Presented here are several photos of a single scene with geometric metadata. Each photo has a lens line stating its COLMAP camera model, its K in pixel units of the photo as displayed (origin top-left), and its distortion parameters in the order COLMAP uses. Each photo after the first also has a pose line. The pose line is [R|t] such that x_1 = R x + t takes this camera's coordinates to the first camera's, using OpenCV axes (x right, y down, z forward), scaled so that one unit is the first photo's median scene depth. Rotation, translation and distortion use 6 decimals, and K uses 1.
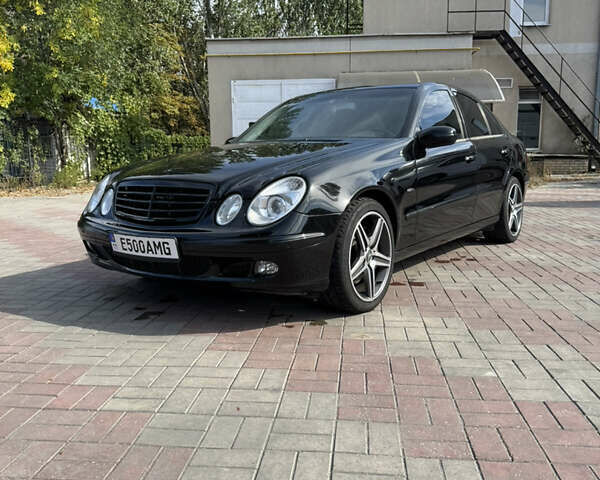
lens RADIAL K [[566.7, 0, 300.0], [0, 566.7, 240.0], [0, 0, 1]] dist [0.092341, -0.231947]
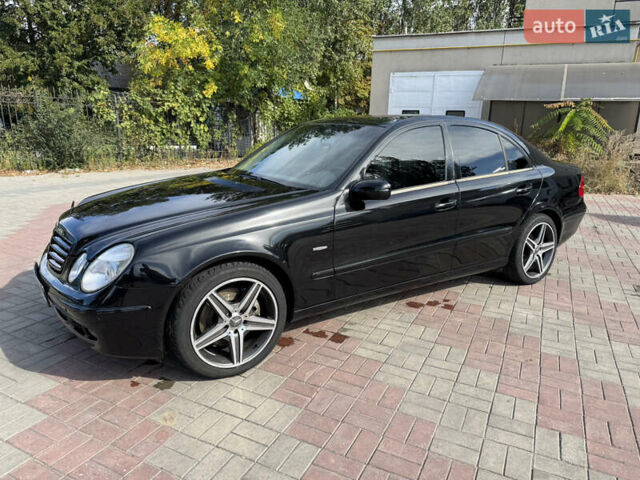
lens RADIAL K [[480.8, 0, 320.8], [0, 480.8, 224.9], [0, 0, 1]] dist [0.000789, -0.114883]
pose [[0.934009, 0.097627, -0.343650, 0.115269], [-0.077379, 0.994385, 0.072183, -0.045367], [0.348768, -0.040828, 0.936319, 0.065473]]
